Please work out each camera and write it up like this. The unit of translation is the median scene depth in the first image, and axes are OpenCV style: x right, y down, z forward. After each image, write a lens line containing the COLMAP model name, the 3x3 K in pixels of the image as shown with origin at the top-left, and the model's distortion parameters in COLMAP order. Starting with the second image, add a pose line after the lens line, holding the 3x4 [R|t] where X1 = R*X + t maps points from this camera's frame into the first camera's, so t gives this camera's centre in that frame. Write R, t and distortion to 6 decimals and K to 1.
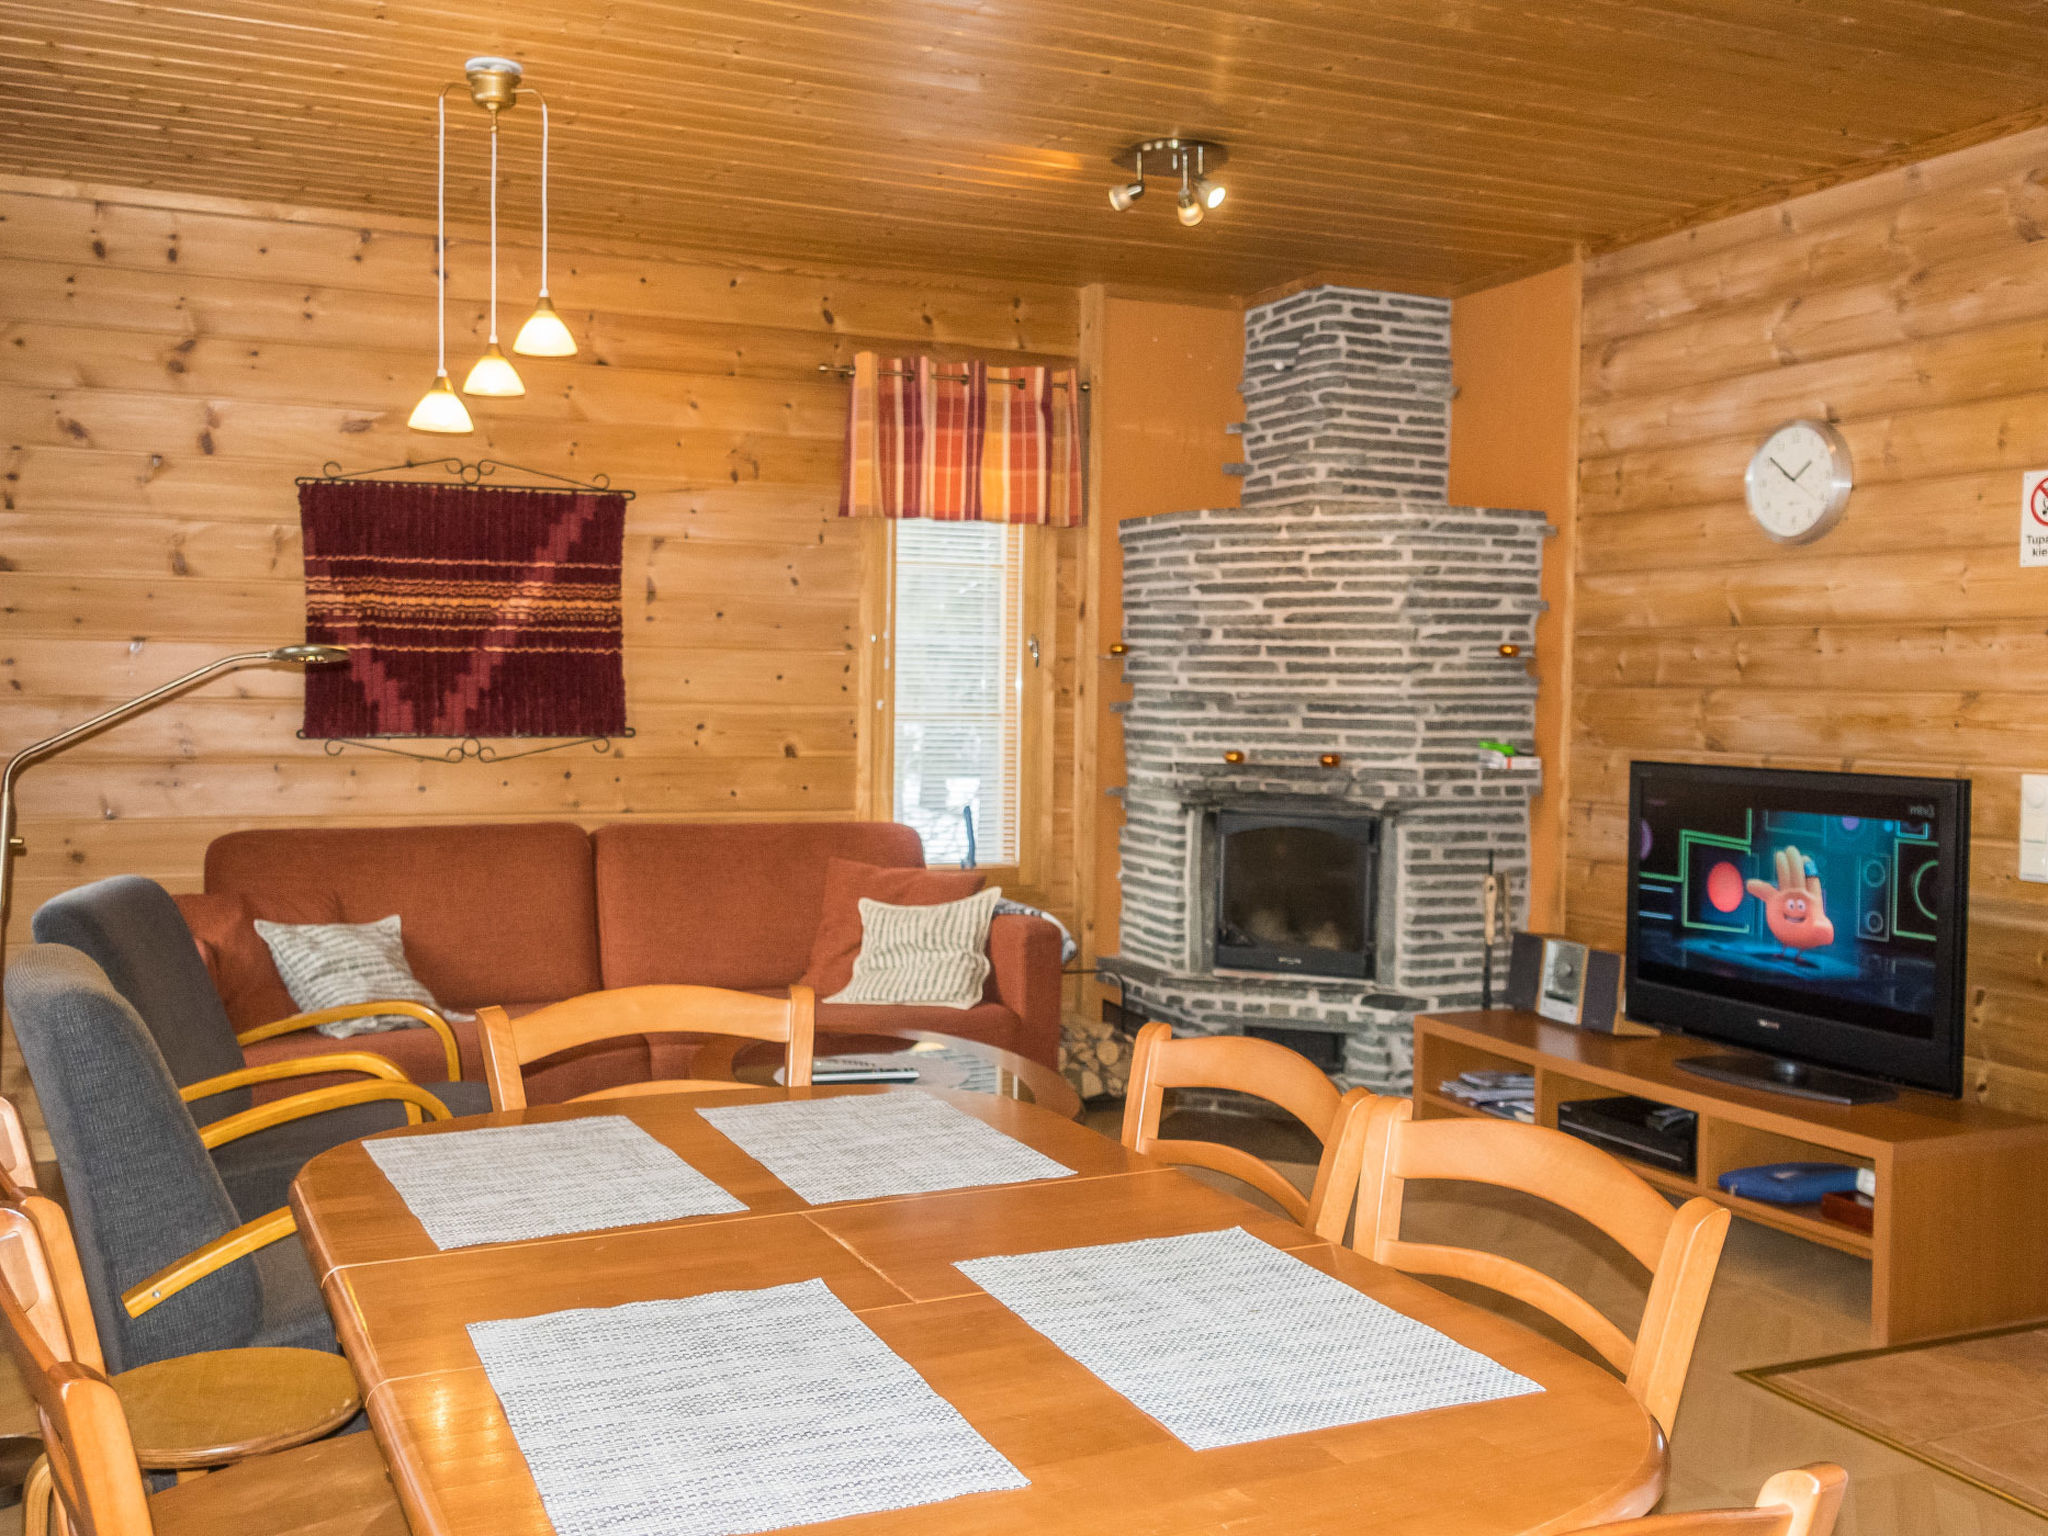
lens RADIAL K [[1915.1, 0, 1031.0], [0, 1915.1, 752.6], [0, 0, 1]] dist [0.011521, 0.000000]
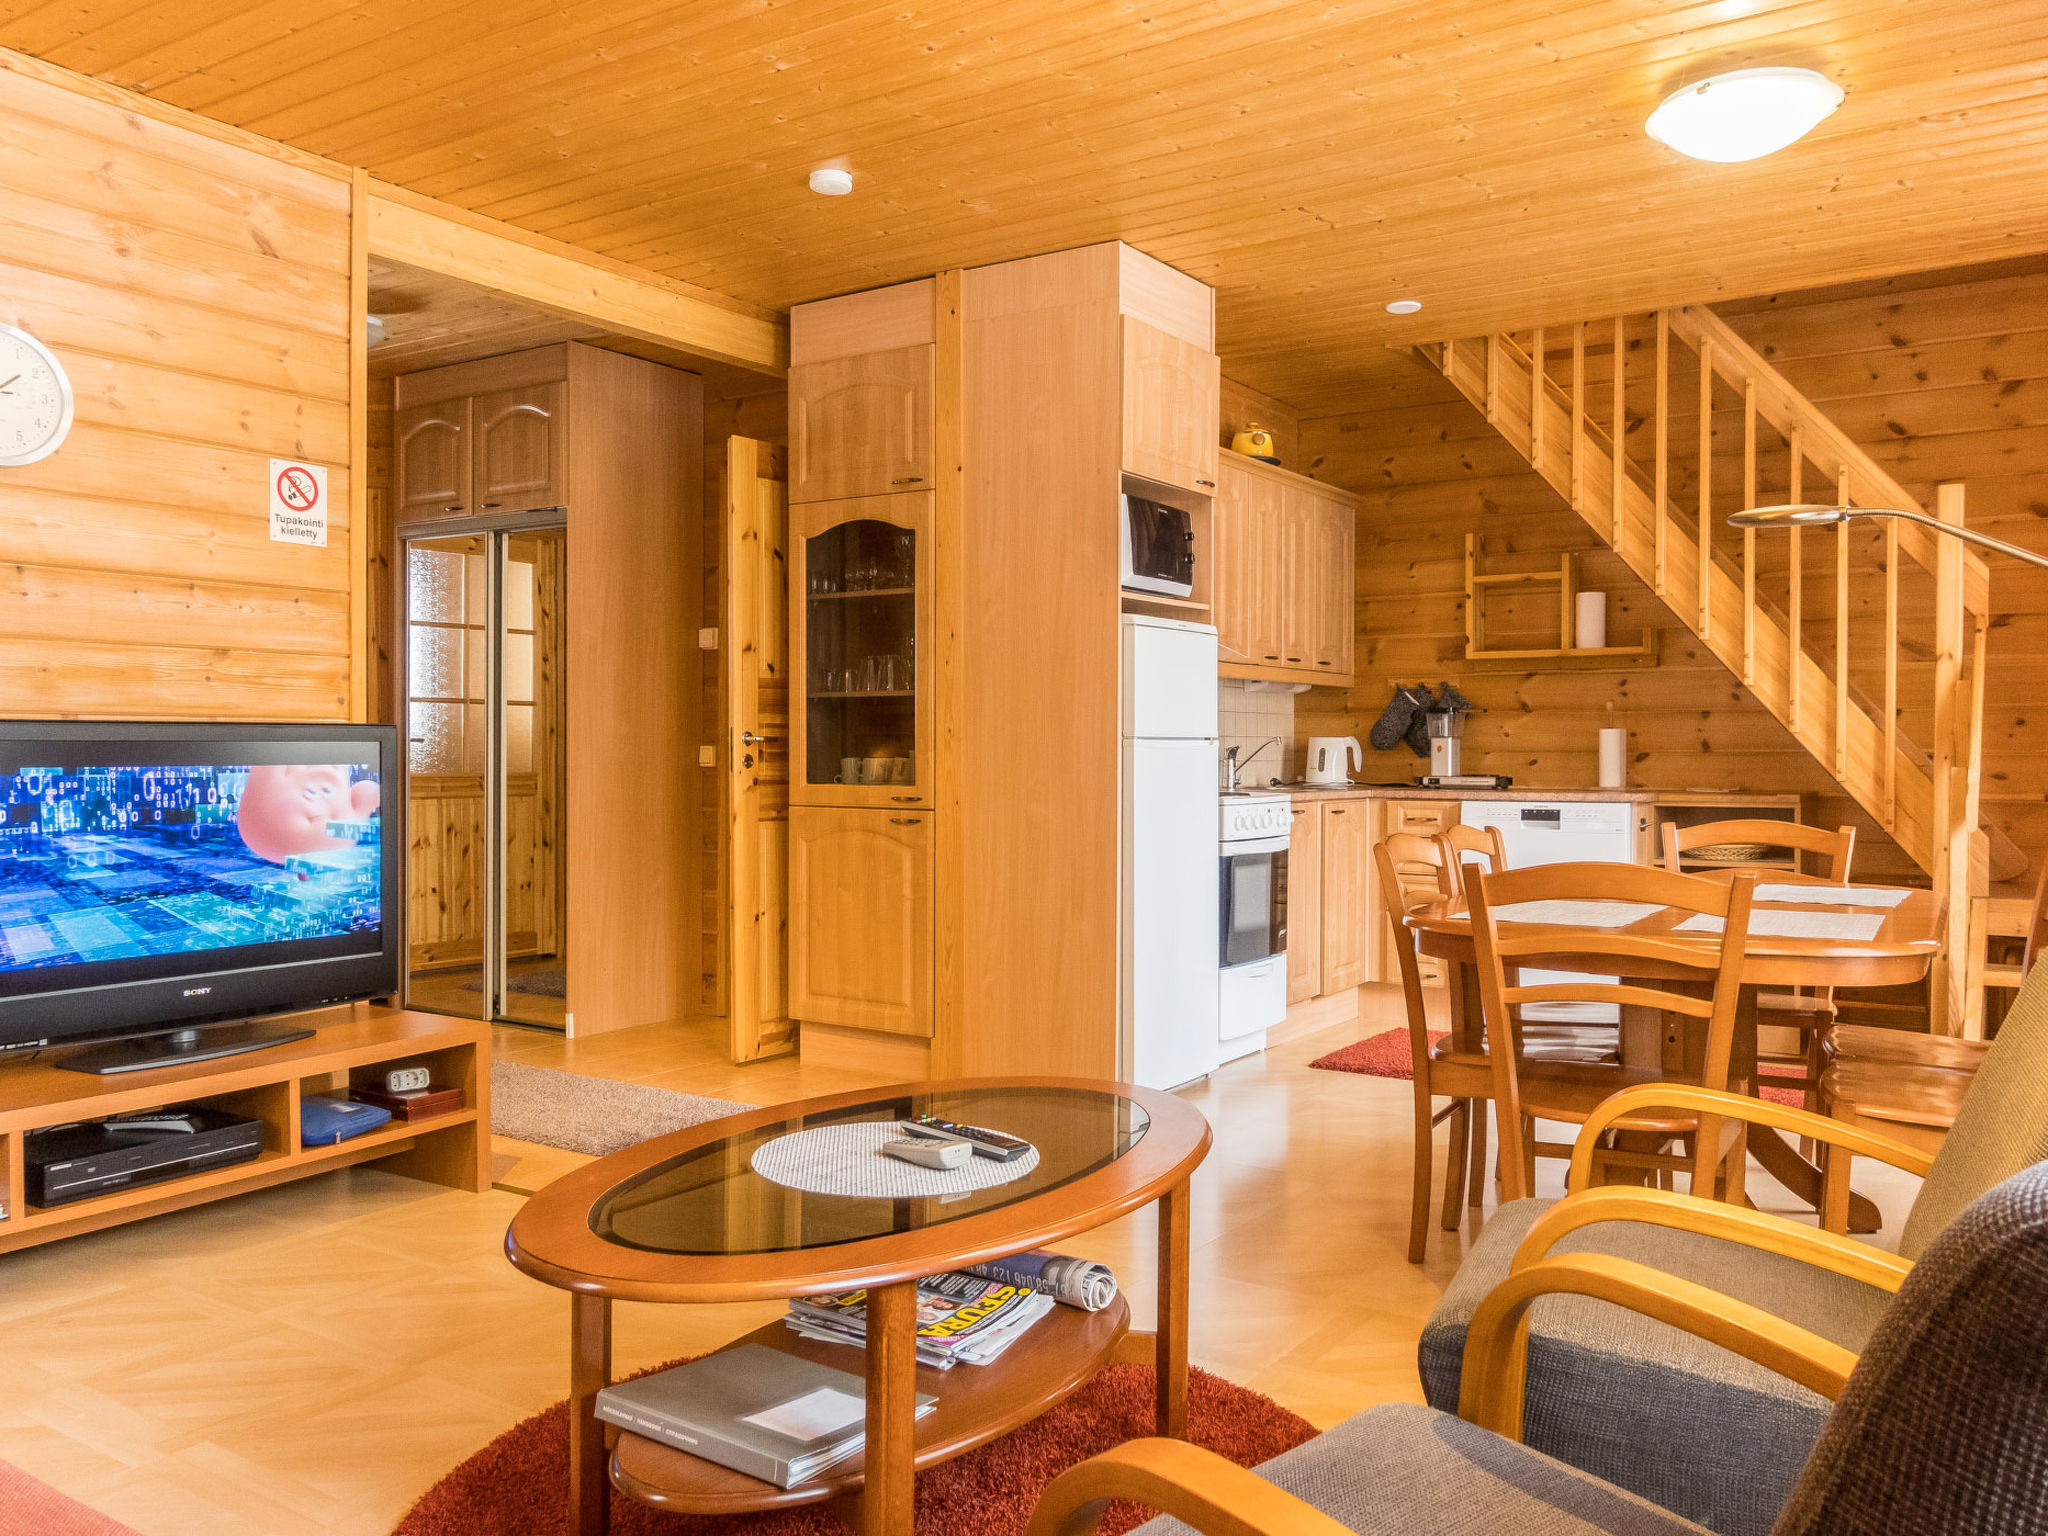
lens RADIAL K [[1595.8, 0, 1019.5], [0, 1595.8, 769.7], [0, 0, 1]] dist [0.000804, 0.000619]
pose [[-0.546779, -0.024043, 0.836932, -0.405481], [0.021523, 0.998854, 0.042756, 0.006145], [-0.837000, 0.041391, -0.545635, 0.894456]]
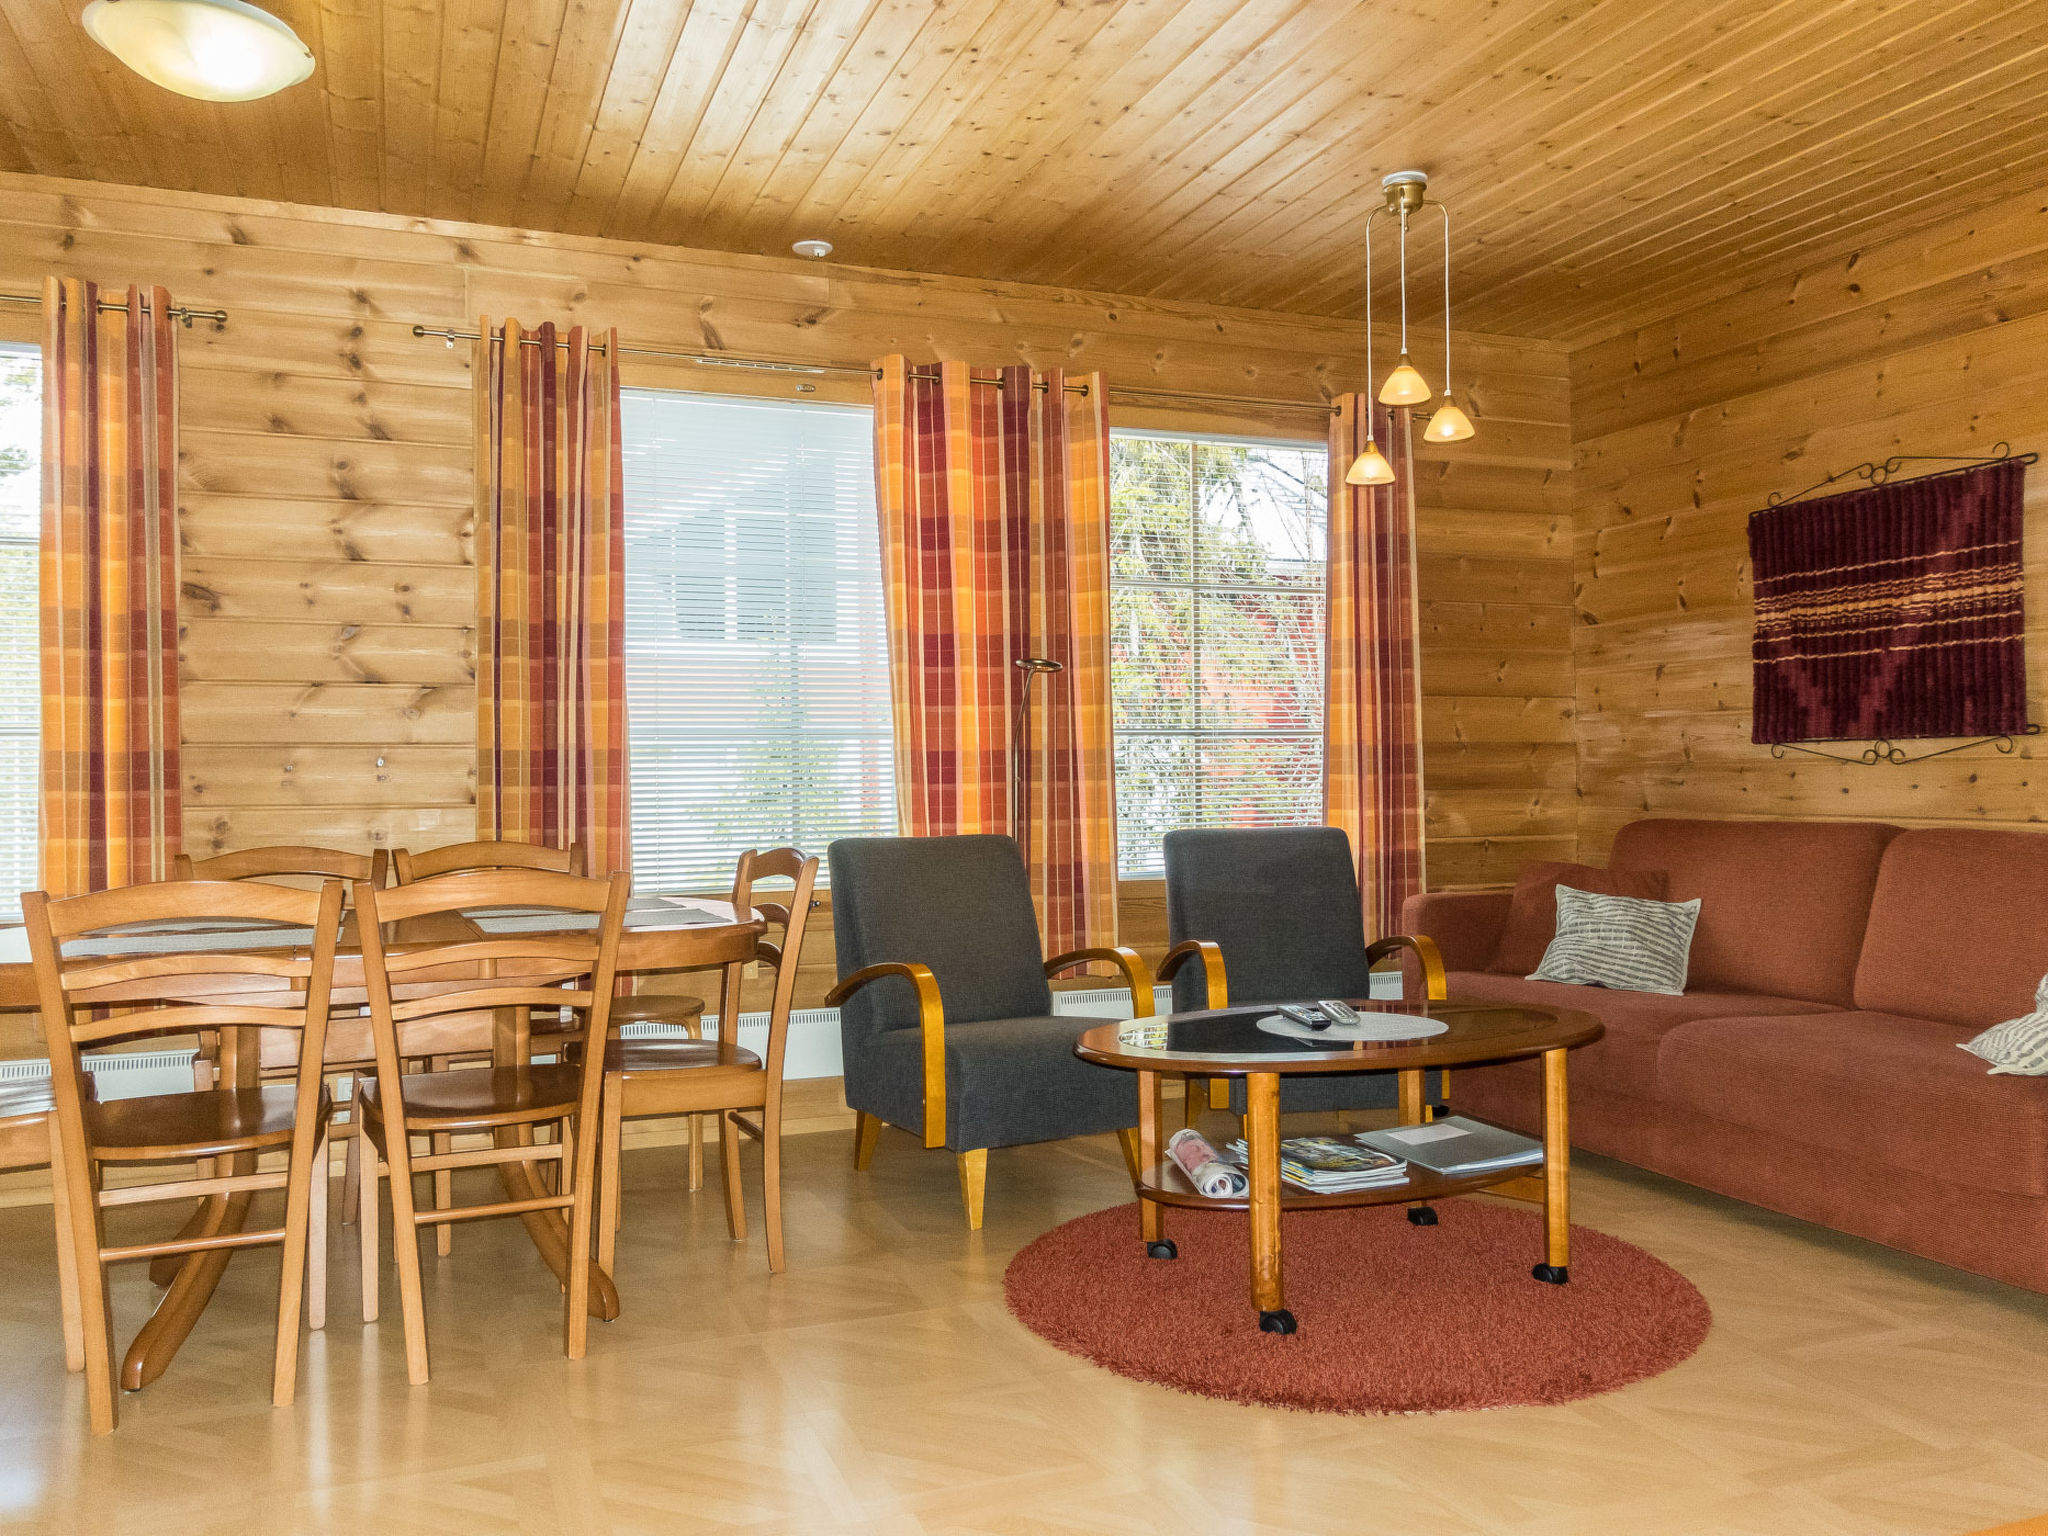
lens RADIAL K [[1595.8, 0, 1025.7], [0, 1595.8, 764.8], [0, 0, 1]] dist [0.000804, 0.000619]
pose [[-0.042601, -0.019142, -0.998909, 0.561330], [-0.030264, 0.999382, -0.017860, 0.033892], [0.998634, 0.029470, -0.043154, 0.603727]]
